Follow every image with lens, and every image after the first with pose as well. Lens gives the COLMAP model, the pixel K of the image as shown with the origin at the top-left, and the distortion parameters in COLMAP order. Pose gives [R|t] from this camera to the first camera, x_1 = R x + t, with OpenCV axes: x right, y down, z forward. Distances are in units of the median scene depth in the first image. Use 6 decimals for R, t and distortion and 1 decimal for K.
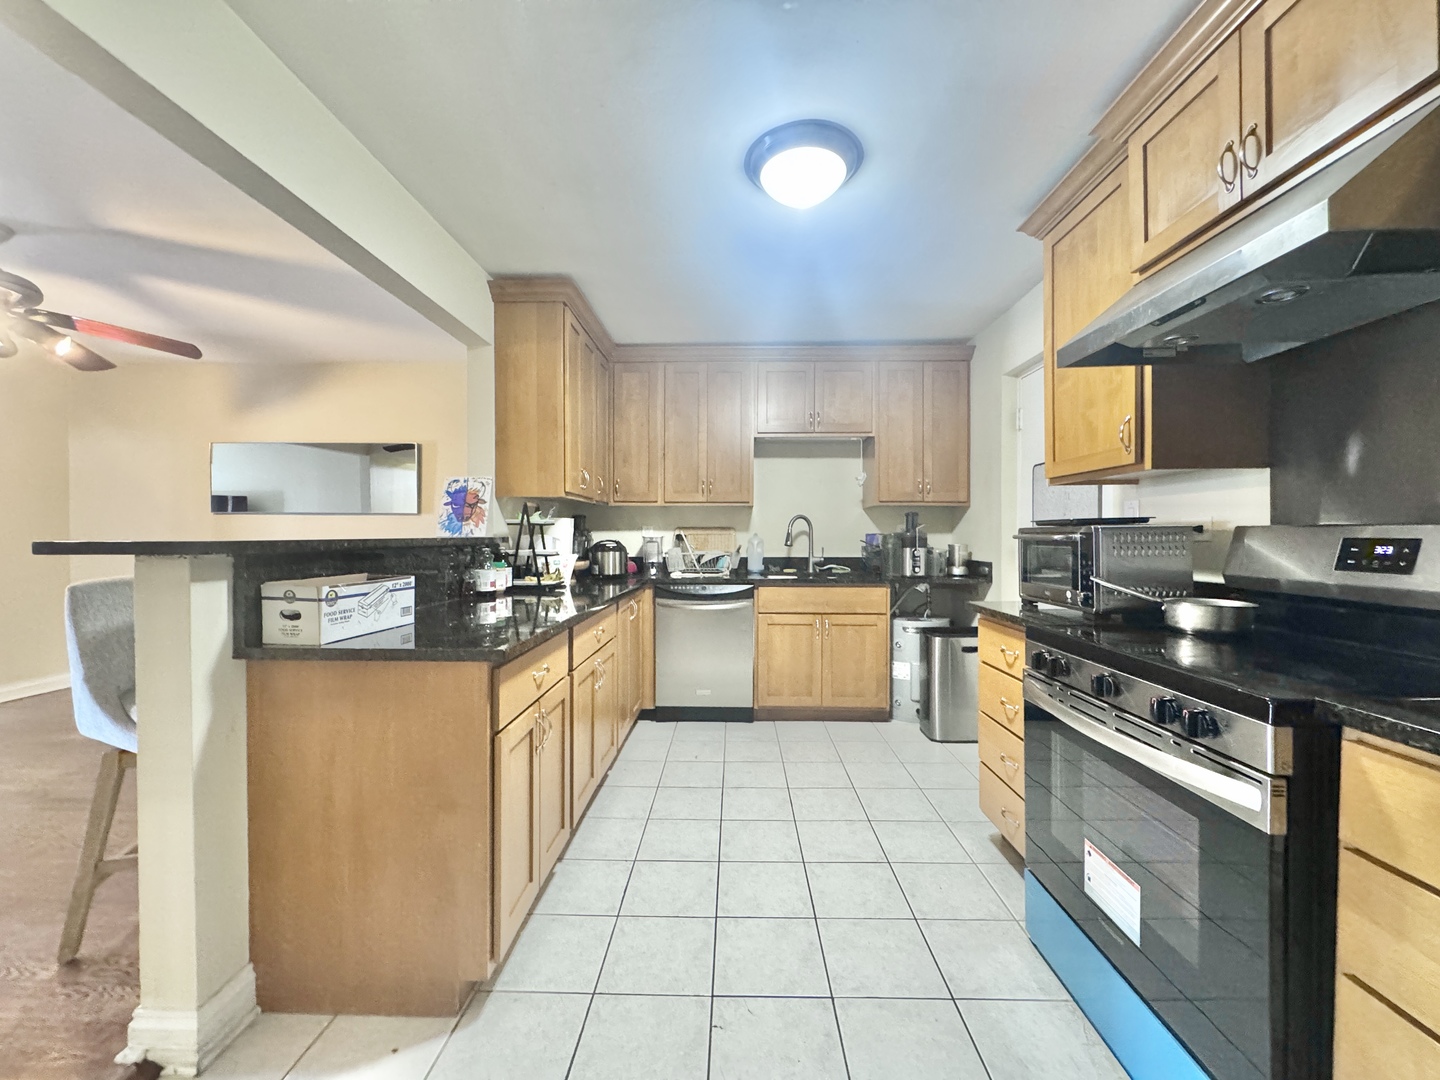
lens RADIAL K [[575.8, 0, 718.3], [0, 575.8, 540.1], [0, 0, 1]] dist [-0.001643, -0.000039]
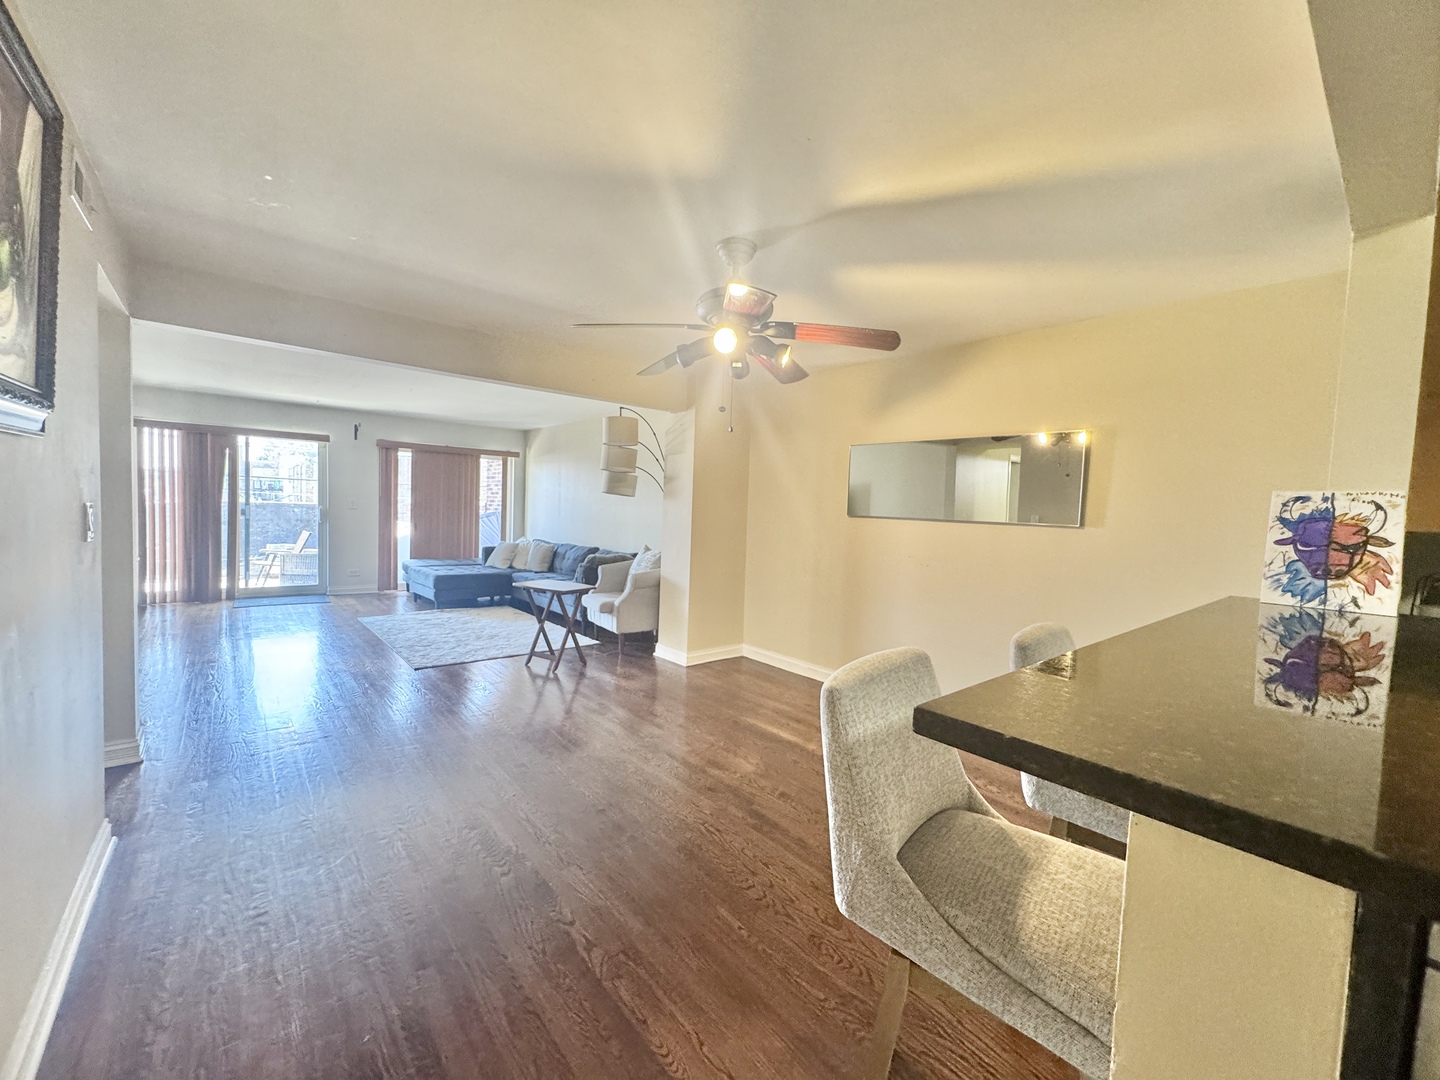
lens RADIAL K [[577.9, 0, 720.0], [0, 577.9, 540.0], [0, 0, 1]] dist [-0.001851, -0.000124]
pose [[0.667733, 0.065720, -0.741494, -0.635673], [-0.040778, 0.997829, 0.051718, -0.107193], [0.743283, -0.004297, 0.668964, 0.366231]]
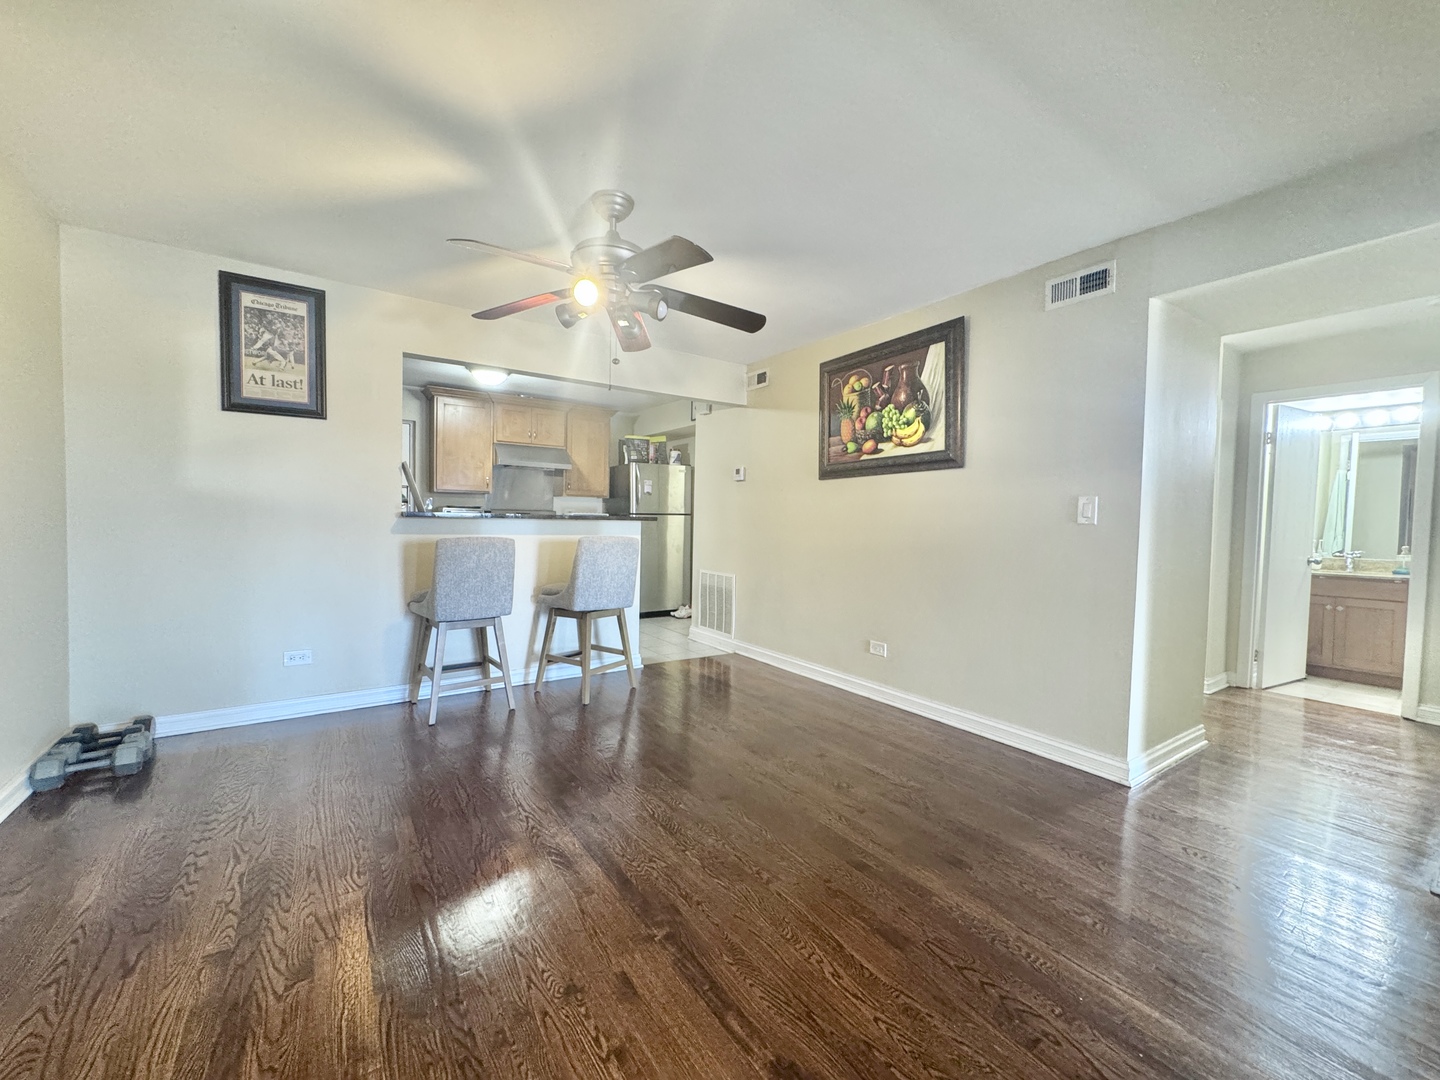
lens RADIAL K [[575.8, 0, 718.3], [0, 575.8, 540.1], [0, 0, 1]] dist [-0.001643, -0.000039]
pose [[-0.589307, -0.045566, 0.806623, -2.764274], [-0.013970, 0.998834, 0.046217, -0.014704], [-0.807788, 0.015967, -0.589256, 1.810586]]
